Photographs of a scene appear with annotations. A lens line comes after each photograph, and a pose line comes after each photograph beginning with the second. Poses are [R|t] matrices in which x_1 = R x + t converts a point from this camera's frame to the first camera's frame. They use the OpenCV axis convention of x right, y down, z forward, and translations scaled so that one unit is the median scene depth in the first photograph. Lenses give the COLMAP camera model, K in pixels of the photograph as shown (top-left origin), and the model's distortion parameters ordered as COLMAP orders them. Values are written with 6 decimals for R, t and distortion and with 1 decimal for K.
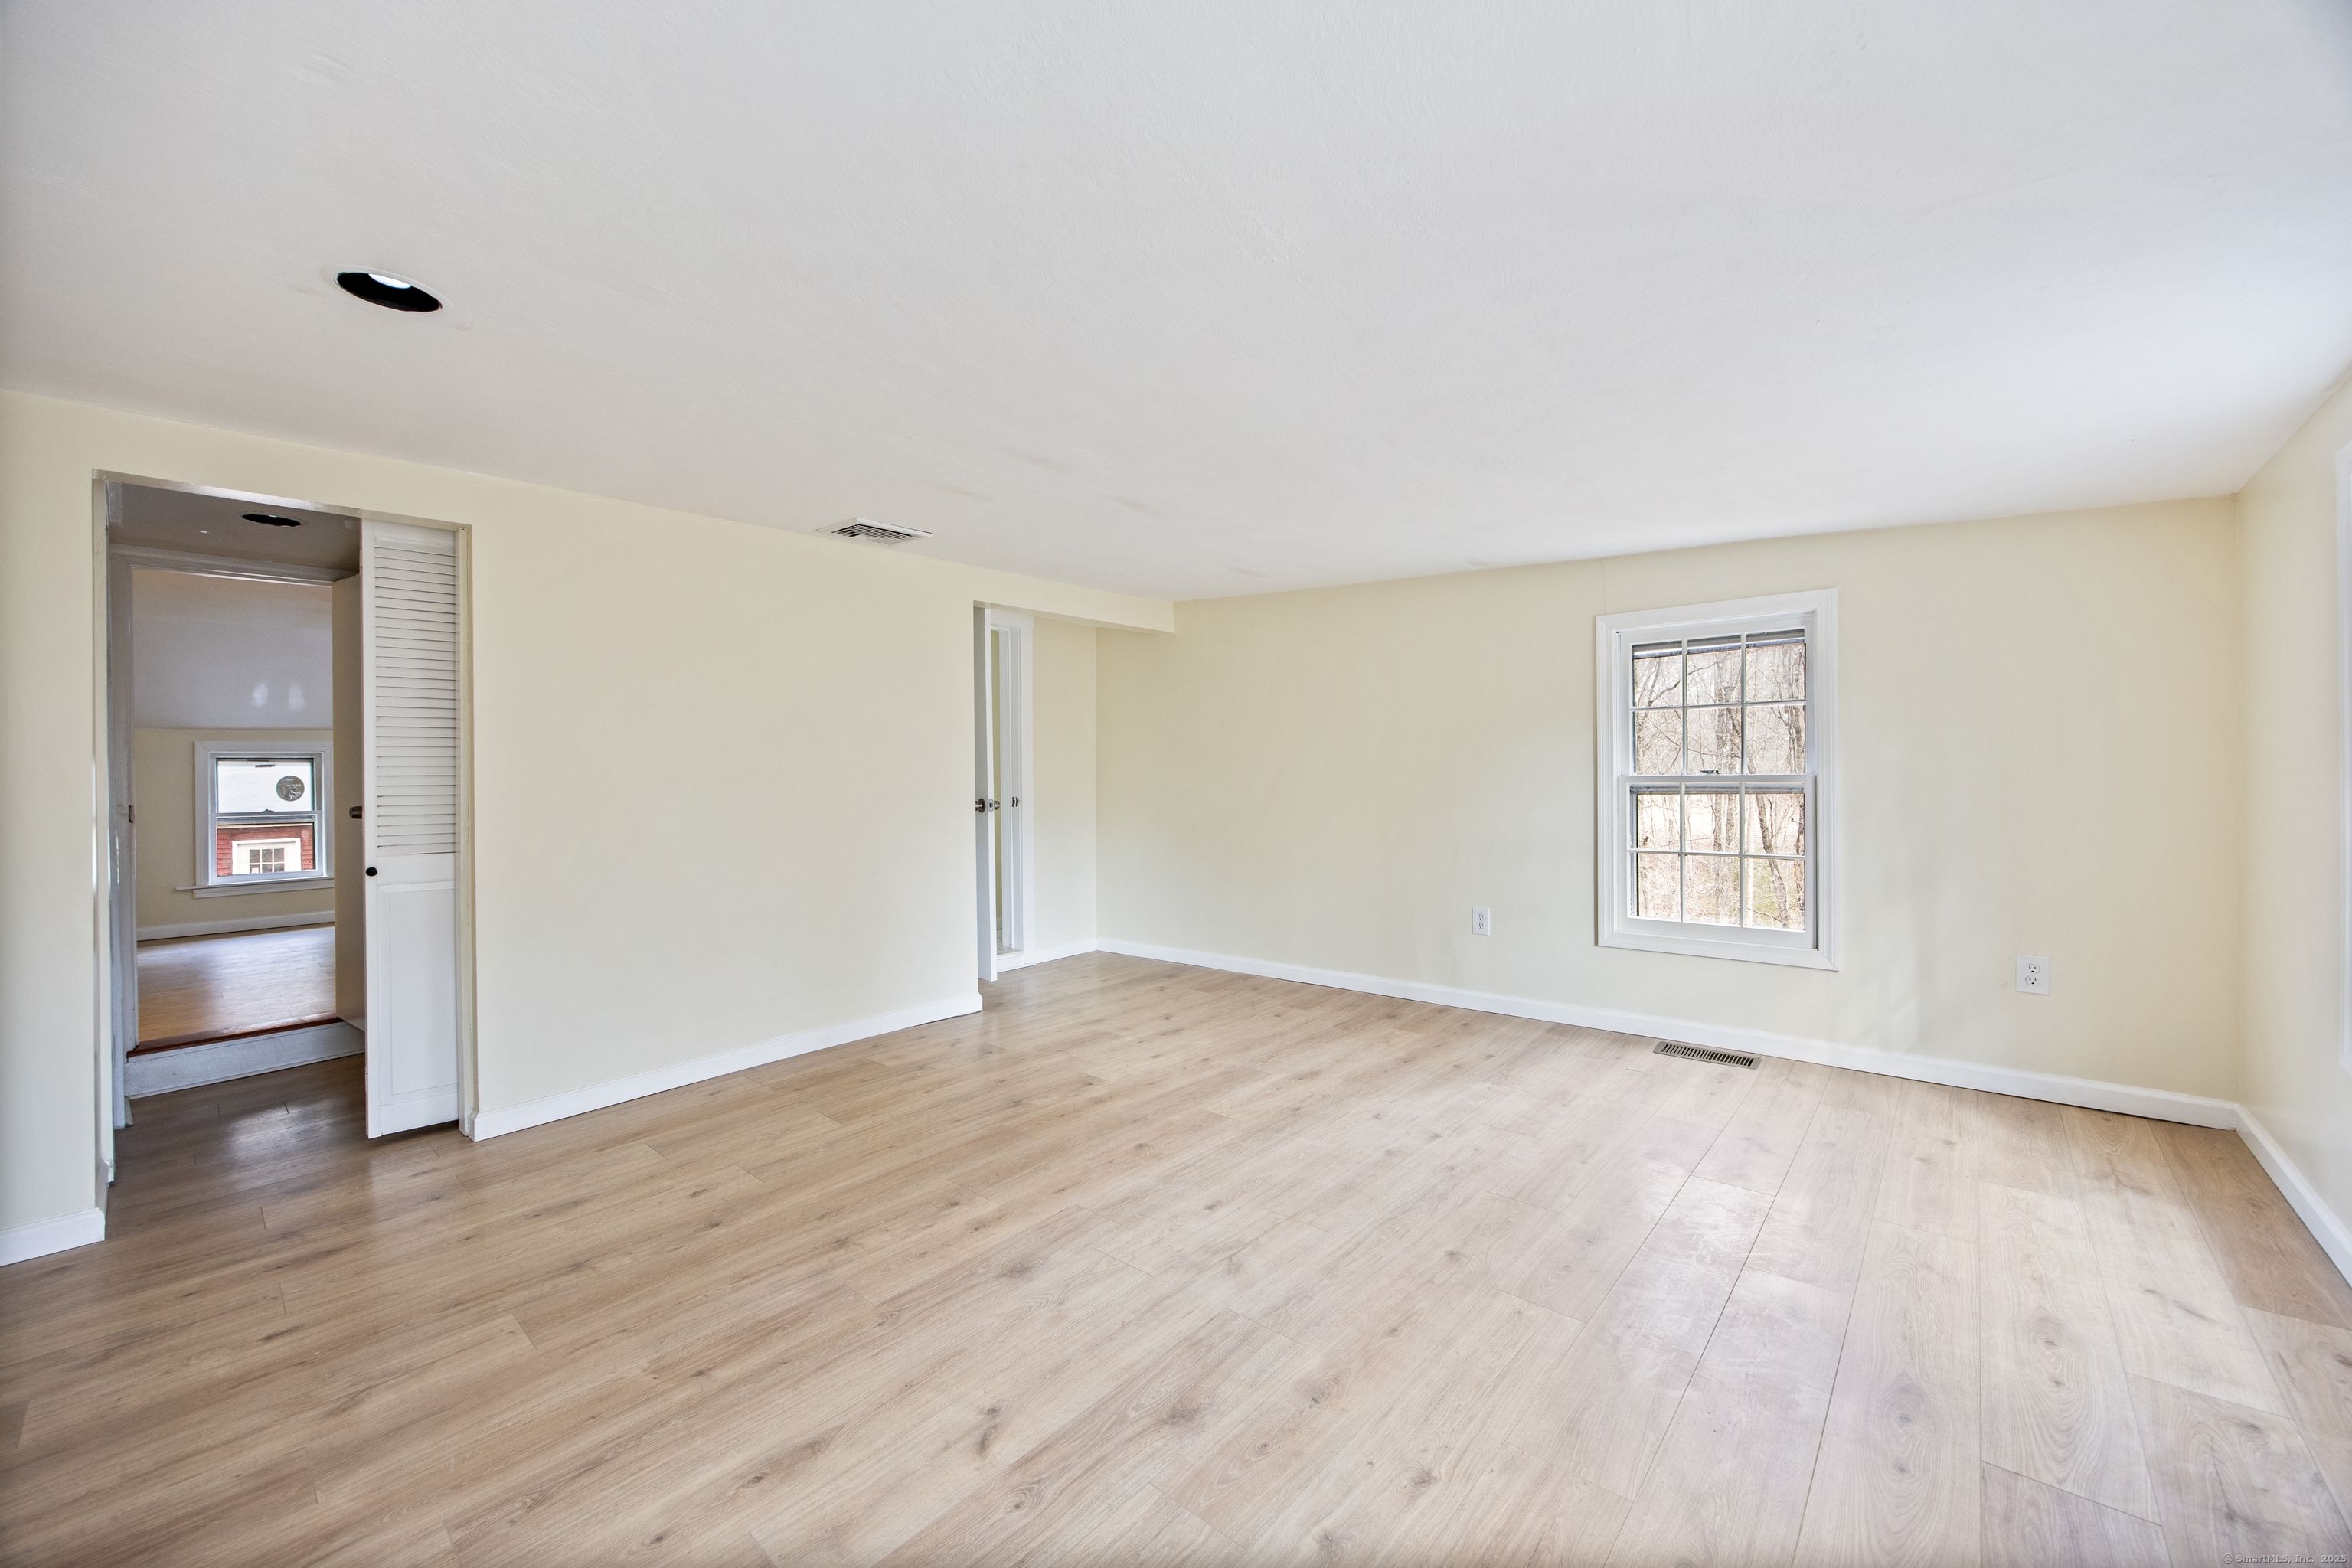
lens RADIAL K [[899.5, 0, 1167.2], [0, 899.5, 786.0], [0, 0, 1]] dist [0.002351, 0.000111]
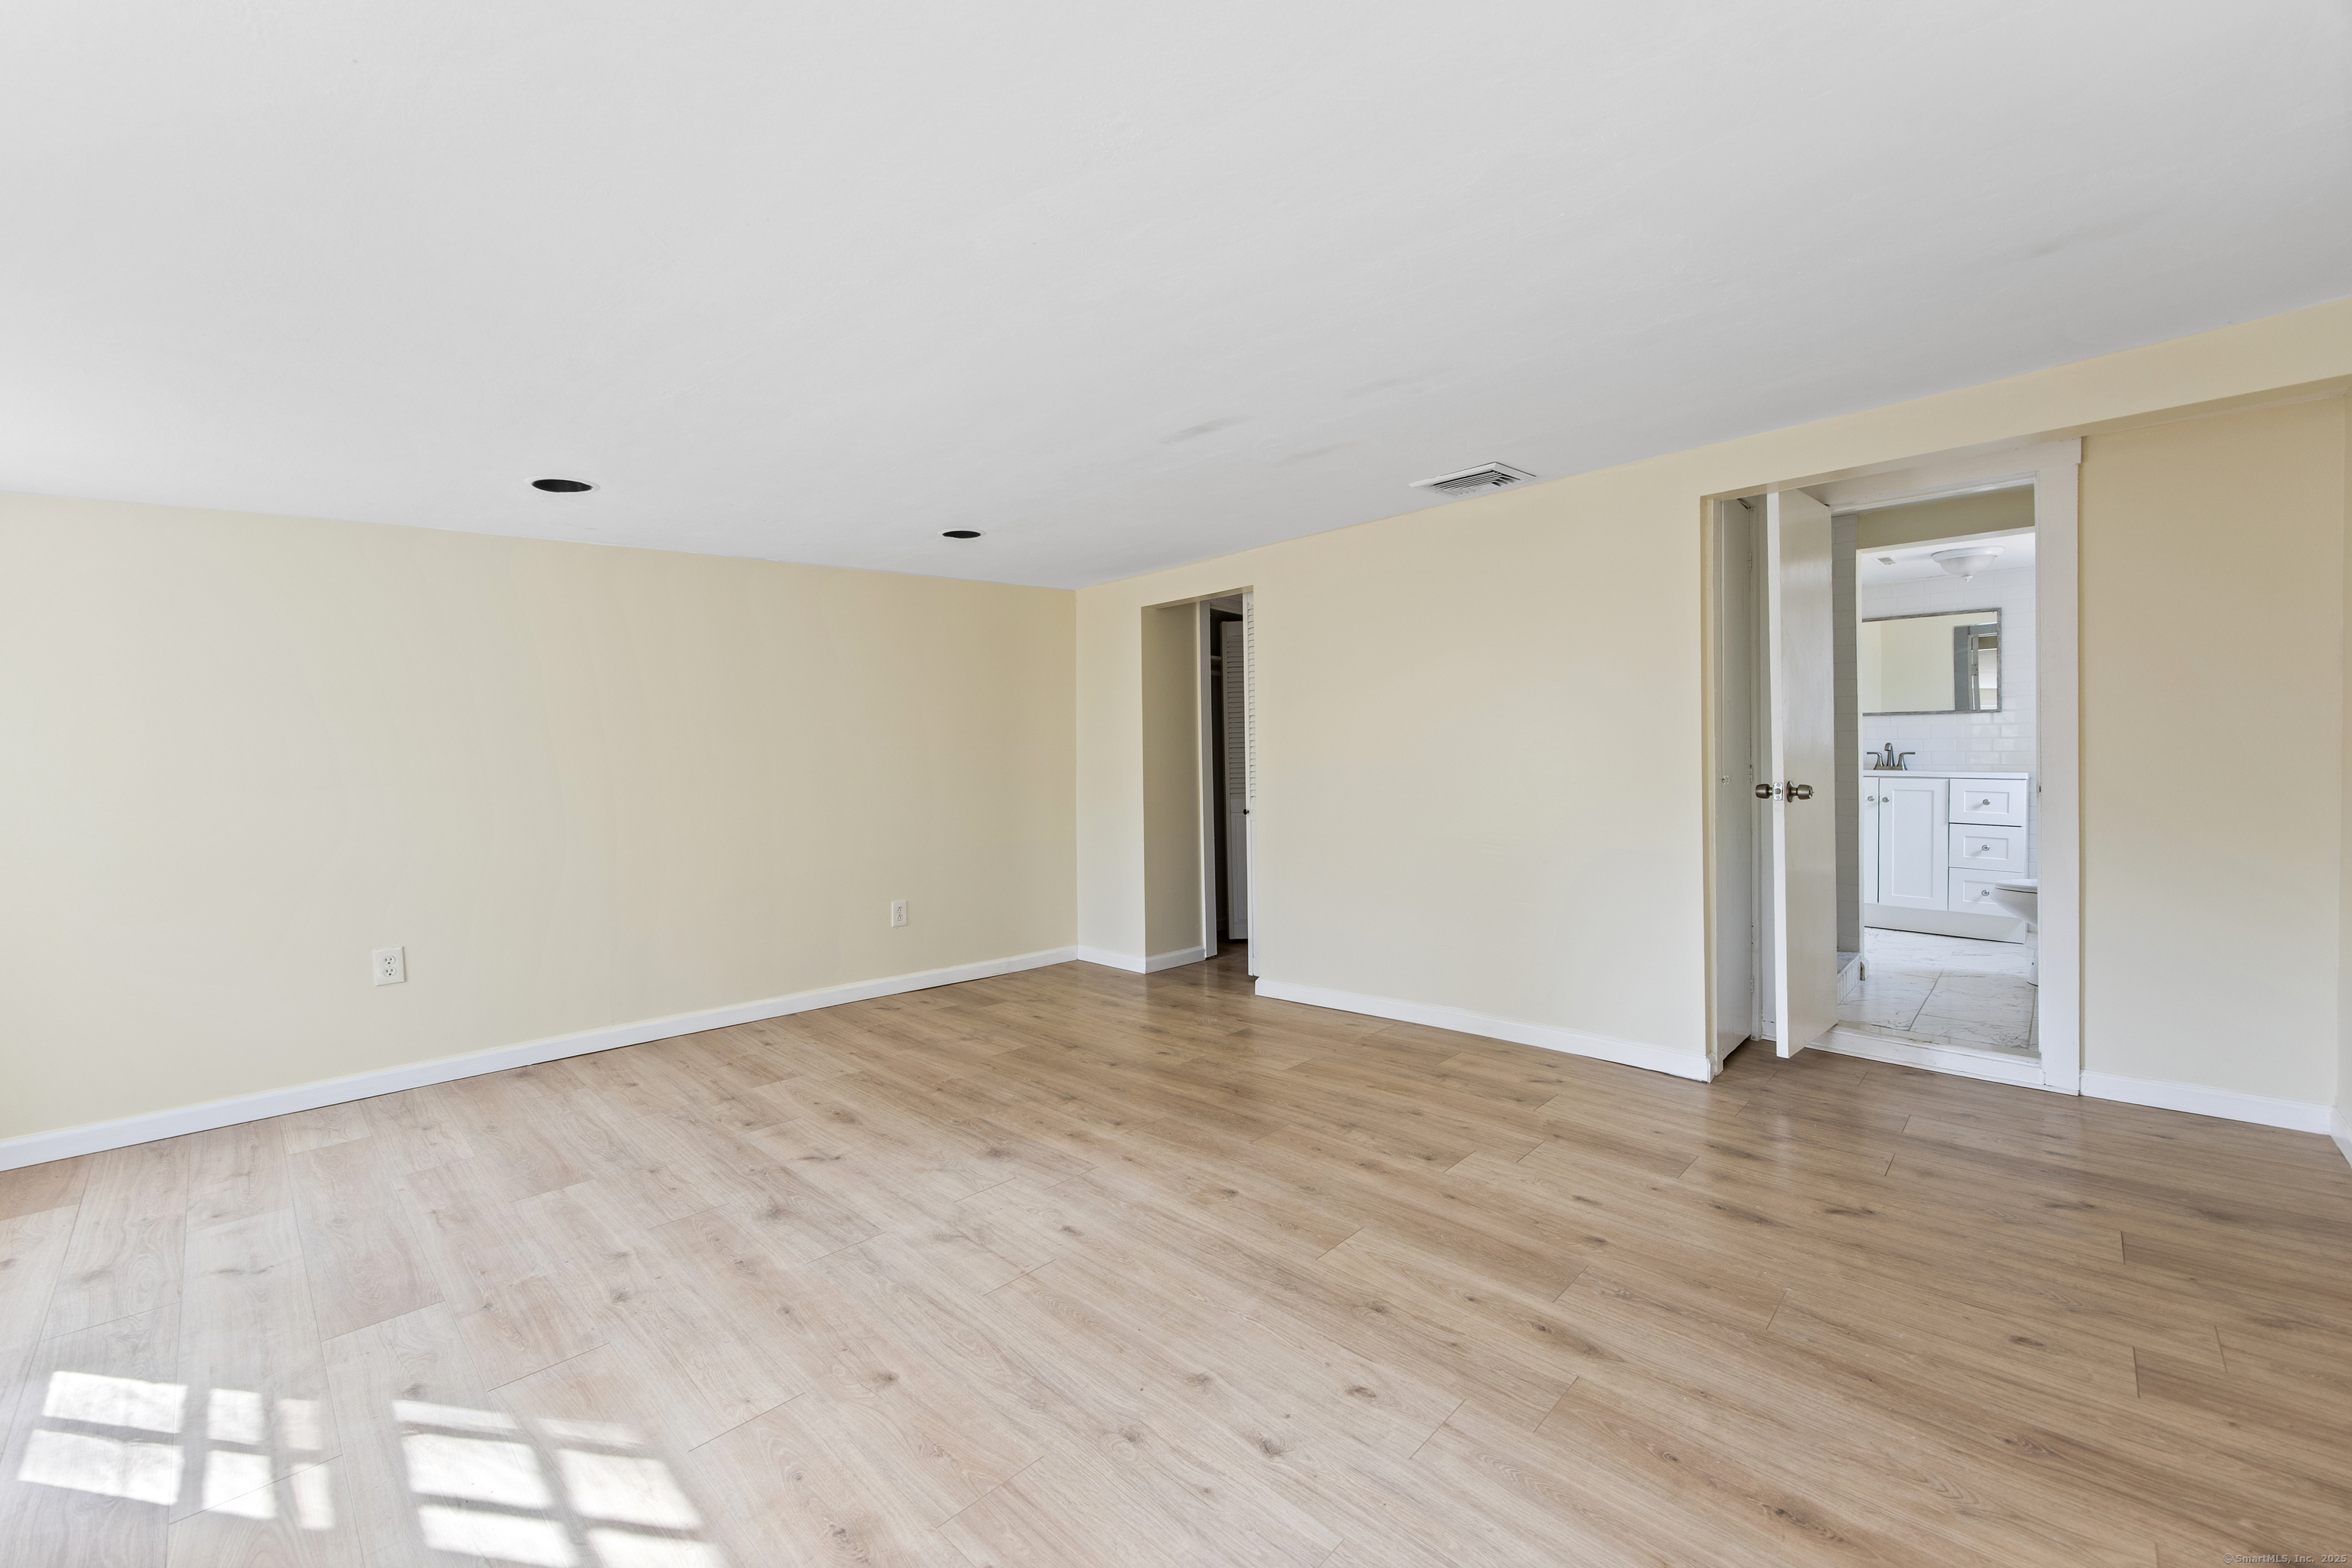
lens RADIAL K [[943.0, 0, 1183.2], [0, 943.0, 759.0], [0, 0, 1]] dist [-0.000151, 0.000016]
pose [[-0.034419, 0.011578, -0.999340, 0.860401], [0.007335, 0.999909, 0.011332, -0.022311], [0.999381, -0.006940, -0.034501, 0.985600]]
